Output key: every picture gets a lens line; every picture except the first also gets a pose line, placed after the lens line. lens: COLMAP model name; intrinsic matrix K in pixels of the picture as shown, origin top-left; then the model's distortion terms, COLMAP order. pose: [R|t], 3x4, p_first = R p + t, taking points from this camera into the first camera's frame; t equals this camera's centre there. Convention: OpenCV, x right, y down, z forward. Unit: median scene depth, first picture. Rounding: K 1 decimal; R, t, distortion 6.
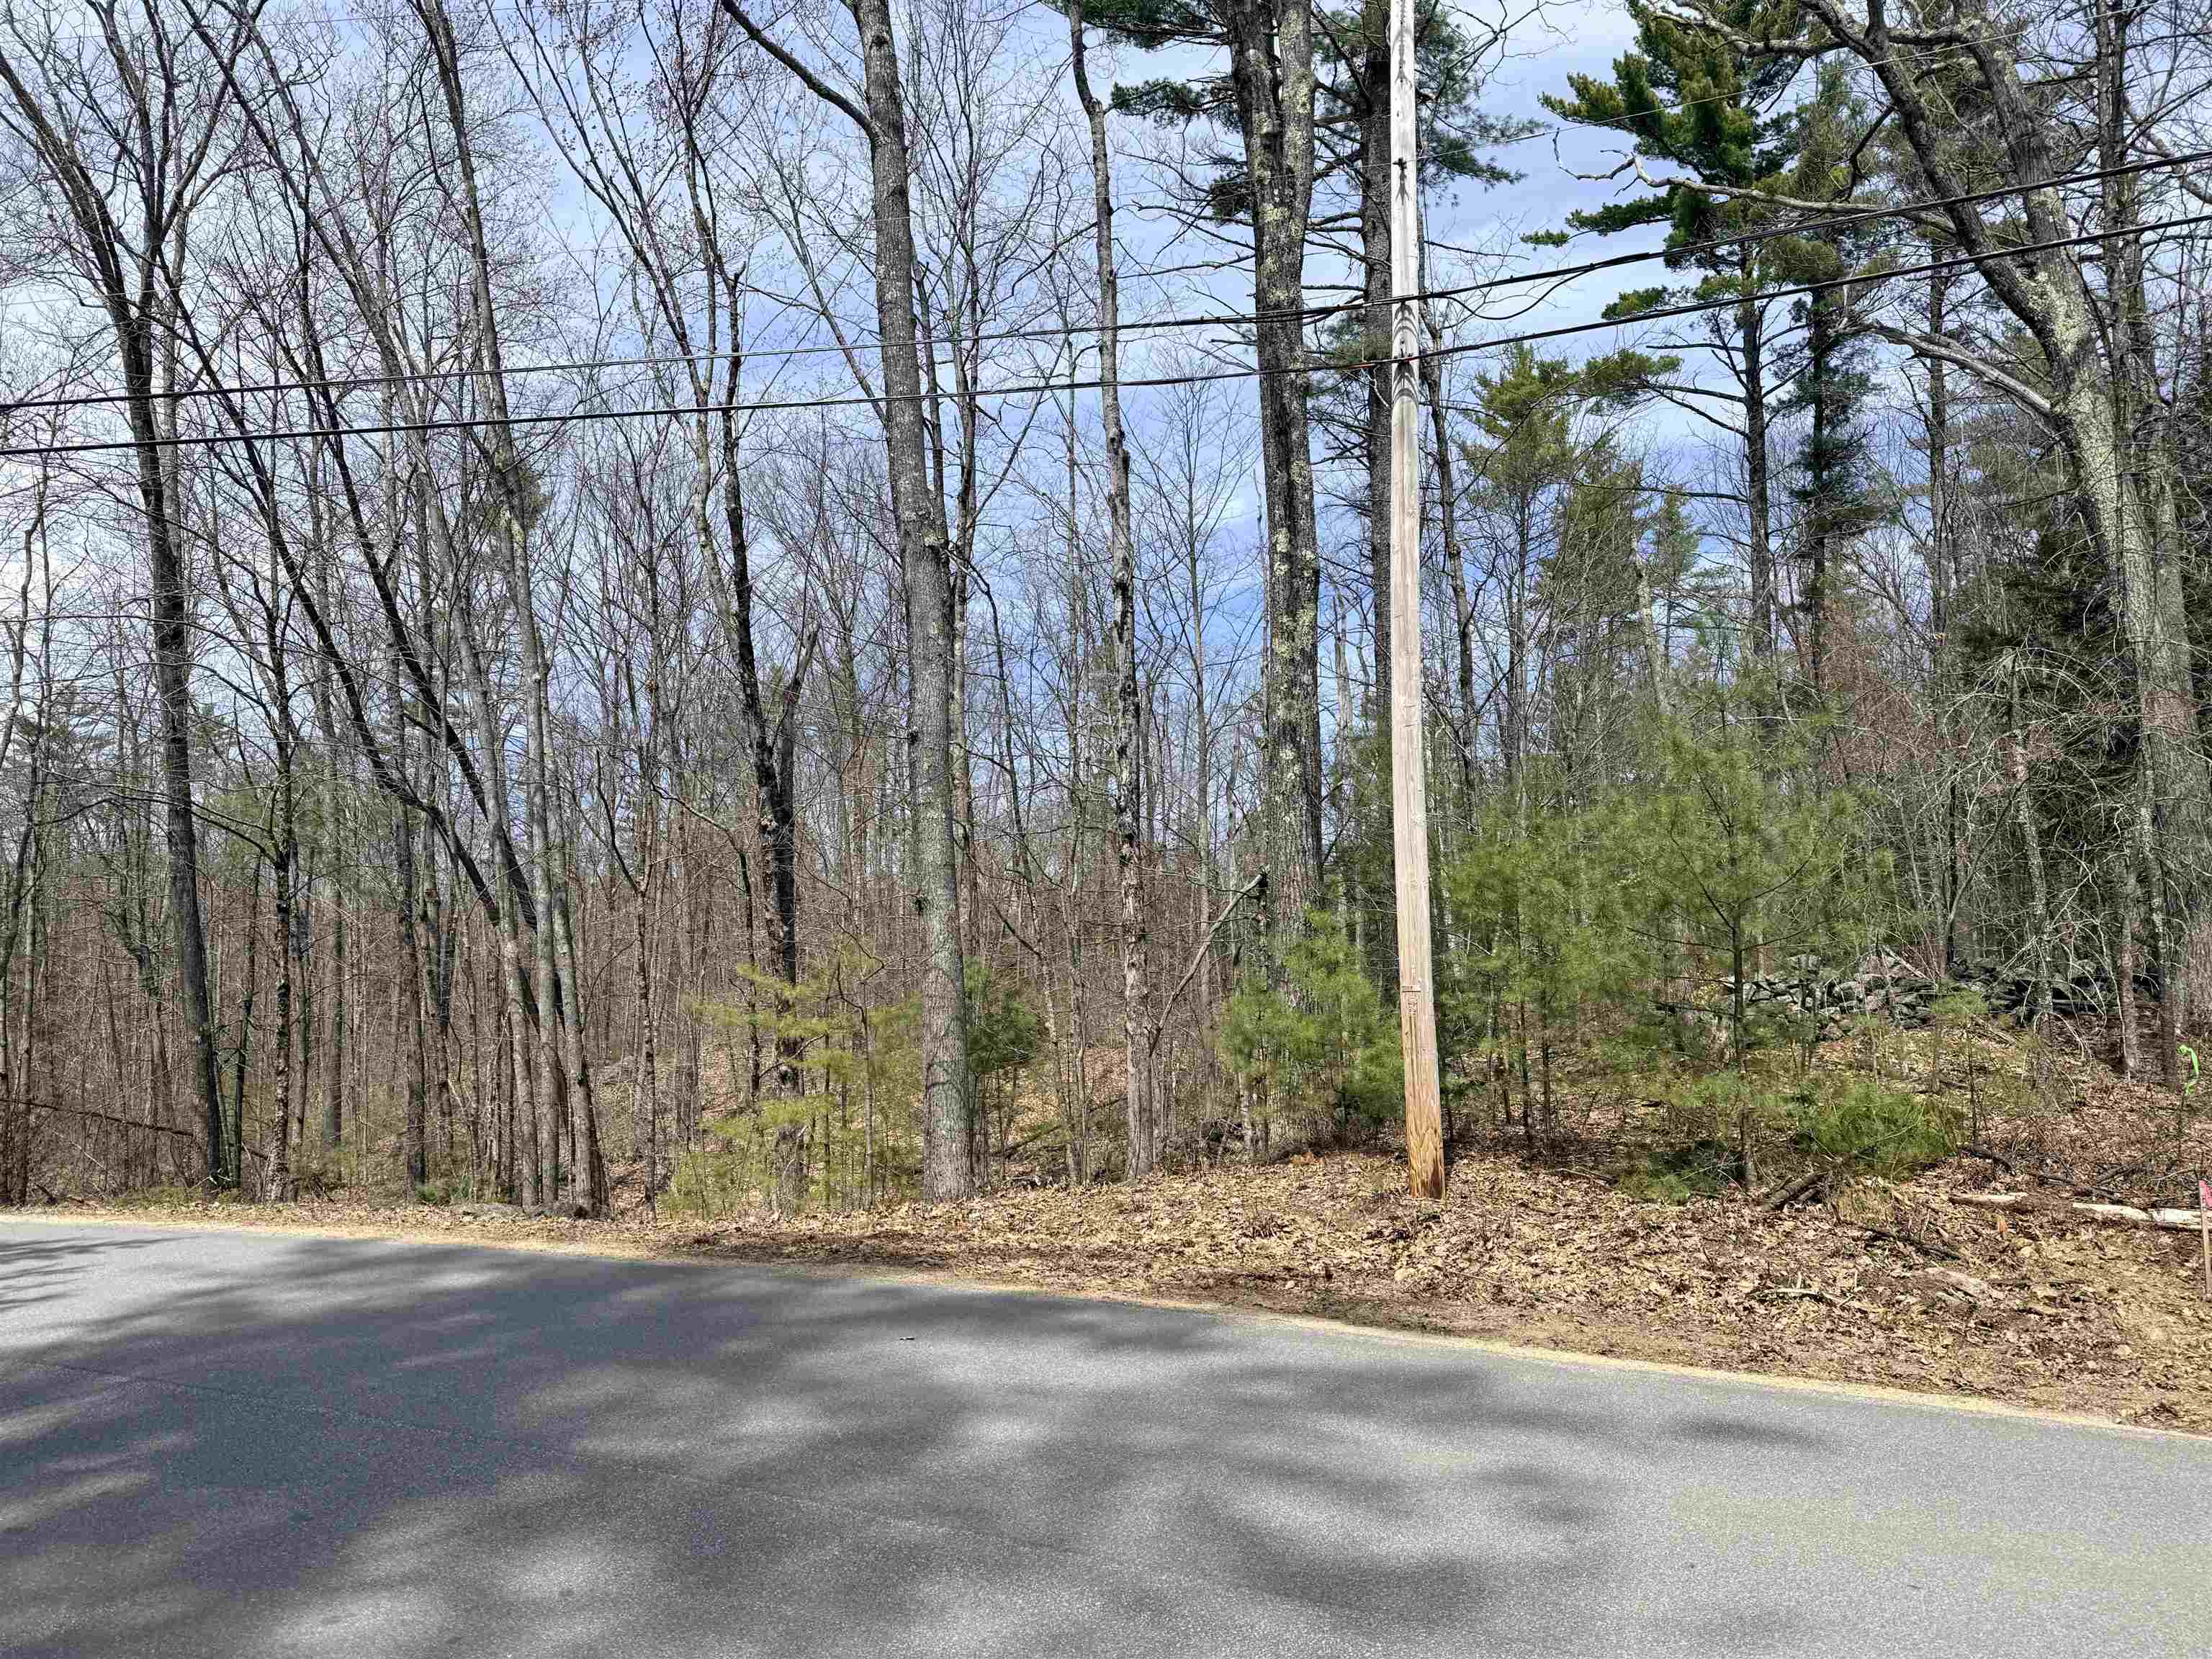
lens RADIAL K [[1522.5, 0, 1162.5], [0, 1522.5, 843.1], [0, 0, 1]] dist [0.052874, -0.059229]
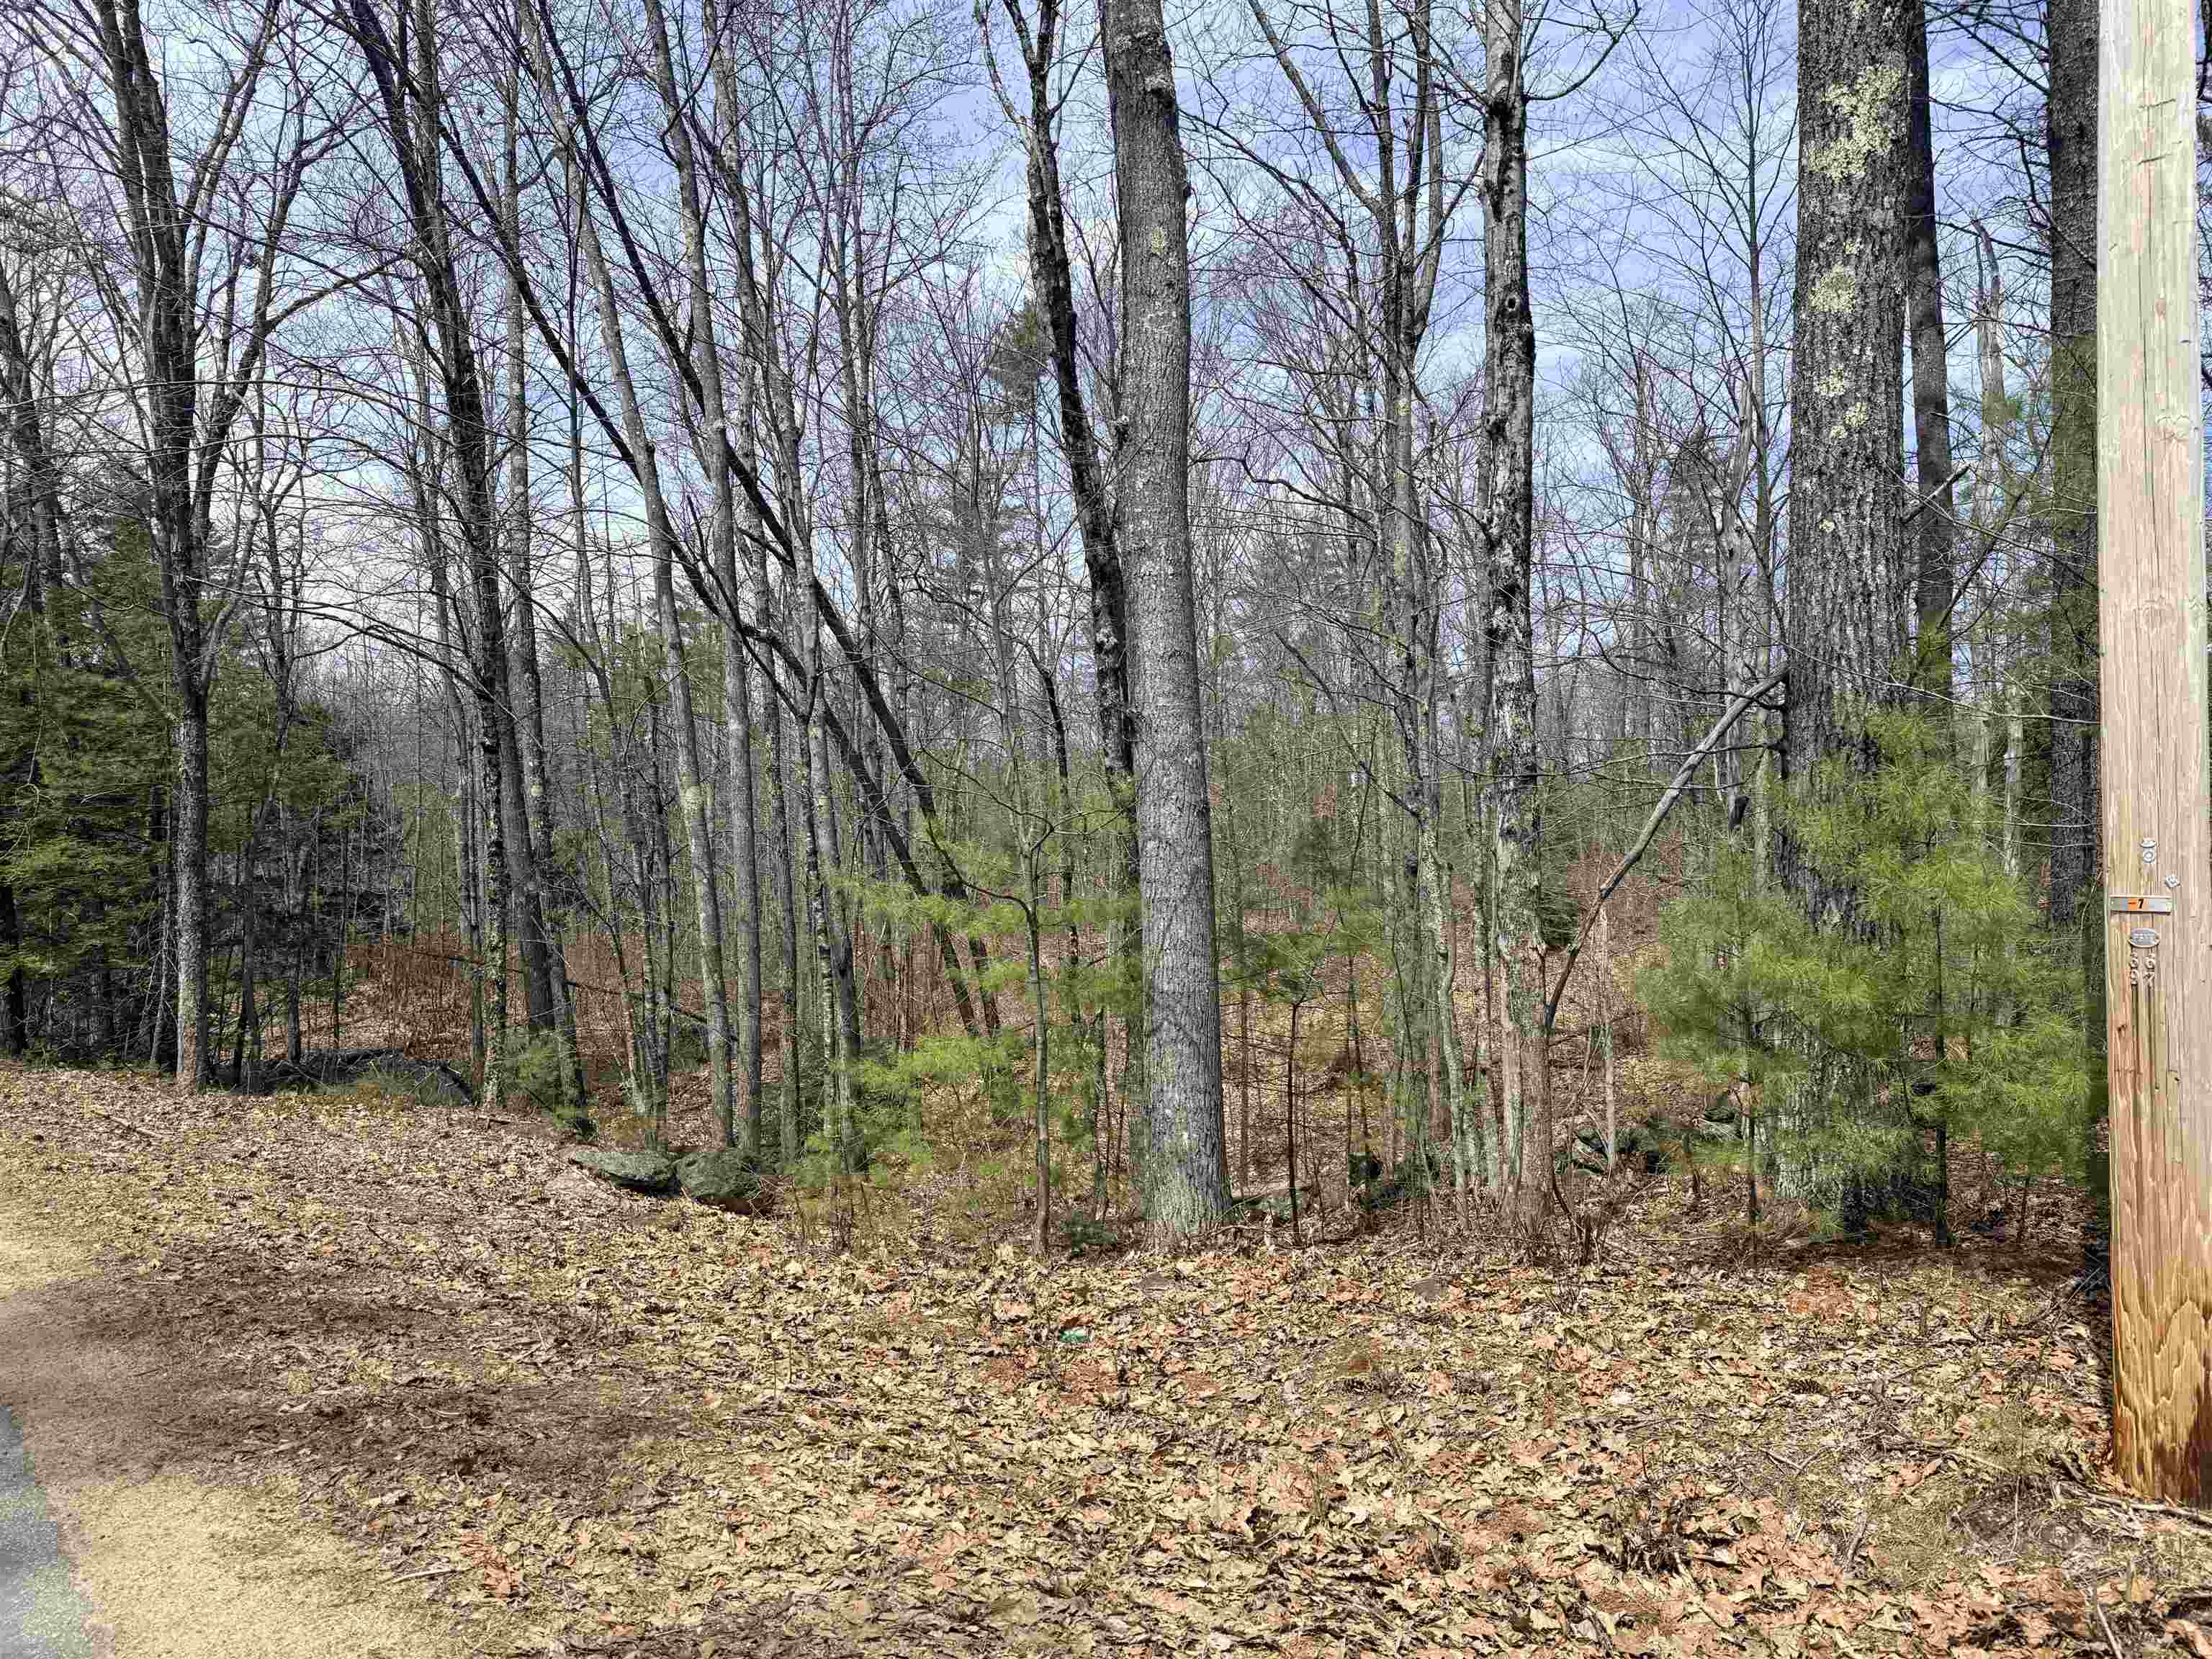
lens RADIAL K [[1522.5, 0, 1128.0], [0, 1522.5, 844.6], [0, 0, 1]] dist [0.052874, -0.059229]
pose [[0.920849, 0.015178, -0.389623, 0.065939], [0.019058, 0.996296, 0.083854, 0.036421], [0.389453, -0.084642, 0.917149, 0.451118]]
